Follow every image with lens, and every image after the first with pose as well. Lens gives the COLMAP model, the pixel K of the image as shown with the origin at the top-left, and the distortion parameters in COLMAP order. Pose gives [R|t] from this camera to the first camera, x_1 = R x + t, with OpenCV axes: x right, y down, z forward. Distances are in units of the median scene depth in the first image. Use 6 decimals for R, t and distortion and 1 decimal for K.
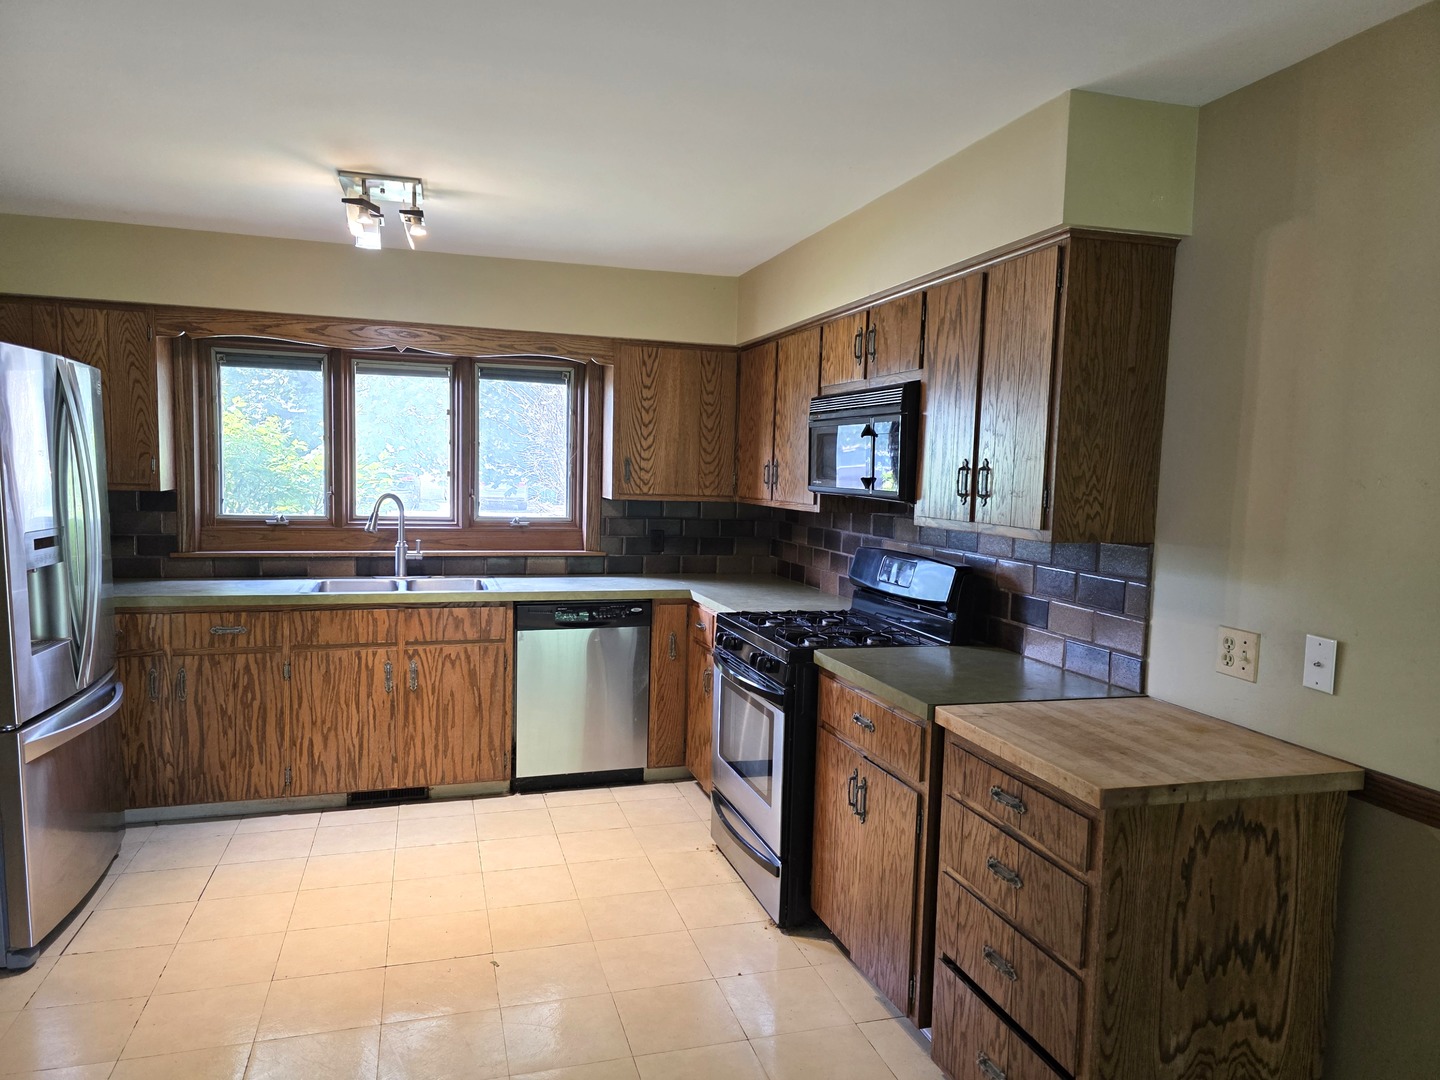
lens RADIAL K [[976.1, 0, 722.6], [0, 976.1, 557.1], [0, 0, 1]] dist [0.063449, -0.063602]
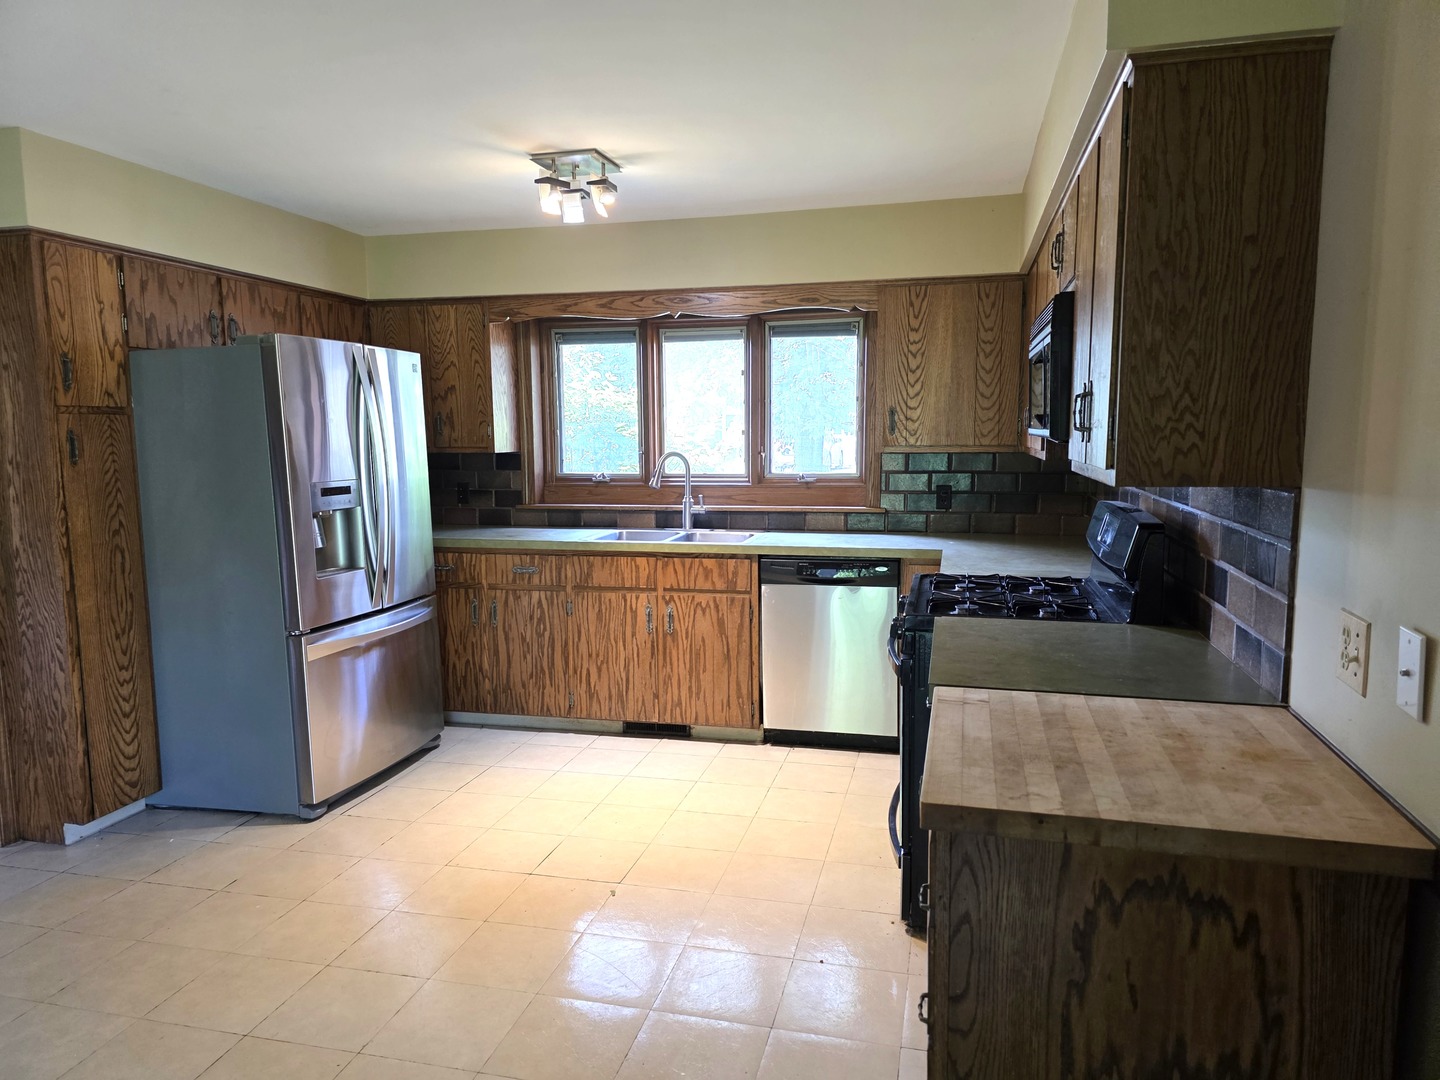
lens RADIAL K [[969.7, 0, 715.8], [0, 969.7, 545.3], [0, 0, 1]] dist [0.075790, -0.067357]
pose [[0.857673, 0.027614, -0.513453, 0.281418], [-0.015142, 0.999480, 0.028460, 0.008166], [0.513972, -0.016635, 0.857645, 0.122945]]
